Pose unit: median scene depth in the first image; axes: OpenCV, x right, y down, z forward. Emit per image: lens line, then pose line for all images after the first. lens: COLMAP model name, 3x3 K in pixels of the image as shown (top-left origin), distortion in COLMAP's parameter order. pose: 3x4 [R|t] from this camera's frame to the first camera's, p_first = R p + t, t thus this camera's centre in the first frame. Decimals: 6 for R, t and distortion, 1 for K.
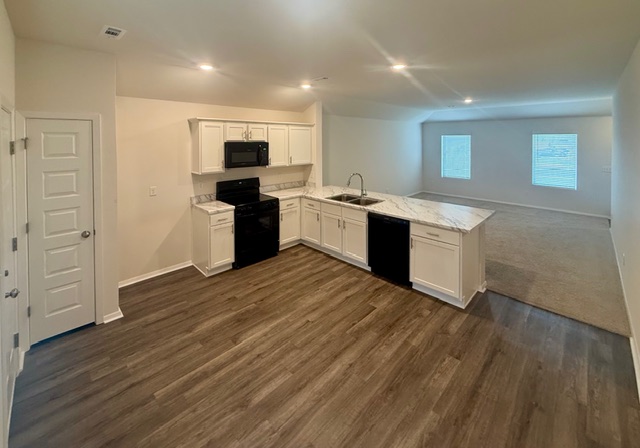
lens RADIAL K [[272.8, 0, 326.8], [0, 272.8, 141.5], [0, 0, 1]] dist [-0.002328, -0.000716]
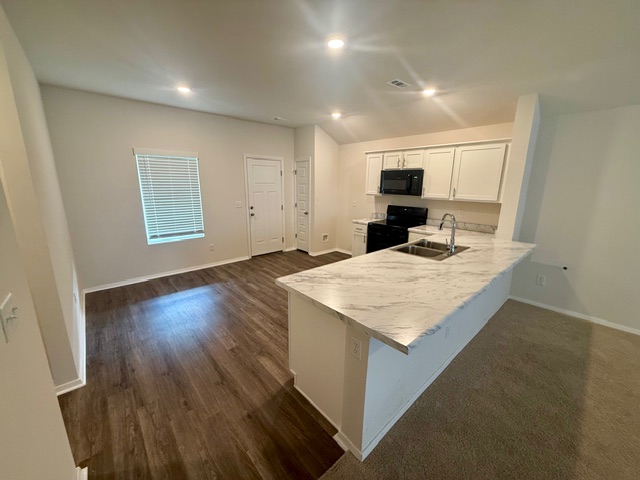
lens RADIAL K [[256.4, 0, 320.5], [0, 256.4, 240.6], [0, 0, 1]] dist [0.002216, 0.000359]
pose [[-0.072973, 0.227959, -0.970932, 1.204743], [-0.012836, 0.973233, 0.229464, 0.069459], [0.997251, 0.029208, -0.068094, 1.226991]]
